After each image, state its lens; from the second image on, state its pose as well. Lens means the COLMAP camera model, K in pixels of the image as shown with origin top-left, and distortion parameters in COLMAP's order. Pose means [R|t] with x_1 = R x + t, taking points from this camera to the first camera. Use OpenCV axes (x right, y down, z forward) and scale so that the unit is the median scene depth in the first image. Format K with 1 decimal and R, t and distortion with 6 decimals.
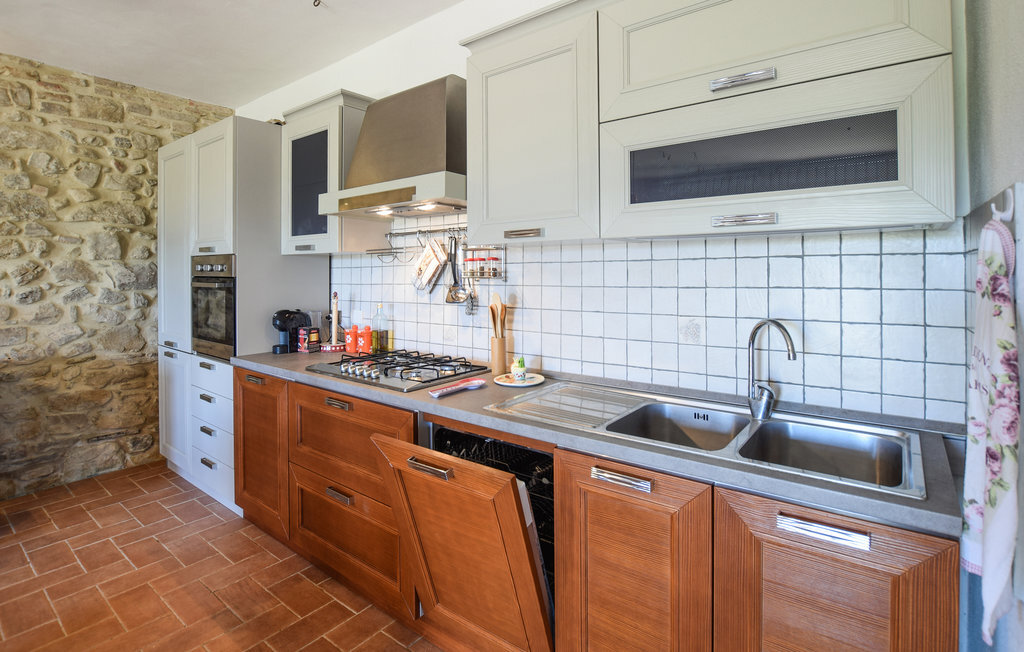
lens RADIAL K [[509.6, 0, 514.6], [0, 509.6, 272.9], [0, 0, 1]] dist [-0.014671, 0.000084]
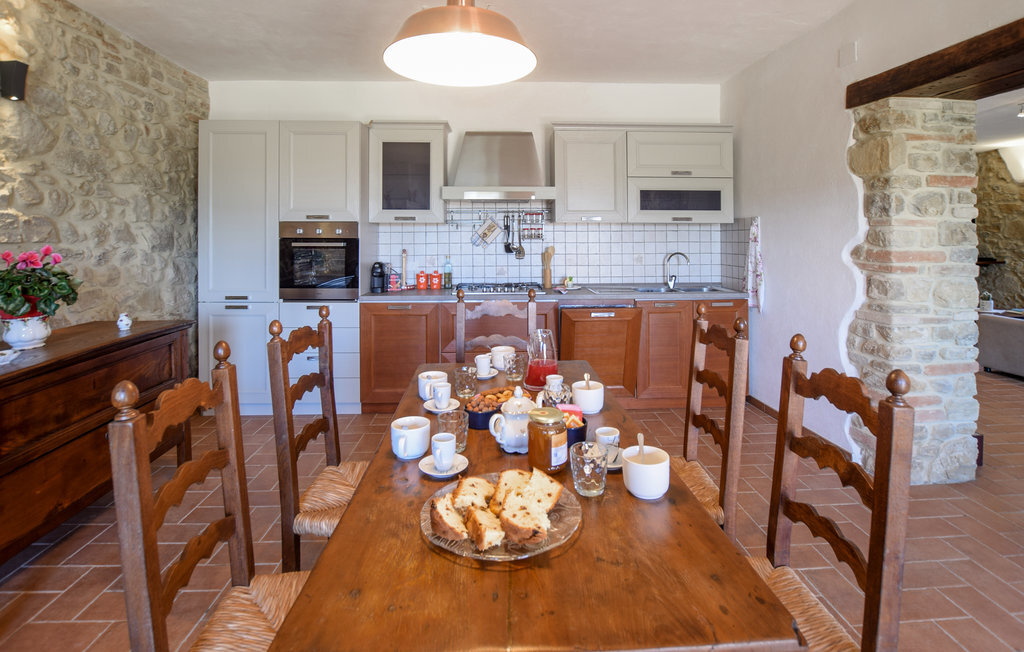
lens RADIAL K [[486.6, 0, 511.0], [0, 486.6, 234.1], [0, 0, 1]] dist [-0.023084, 0.000464]
pose [[0.761673, 0.005864, 0.647935, -1.048611], [-0.002650, 0.999979, -0.005936, 0.002967], [-0.647956, 0.002804, 0.761673, -0.260713]]
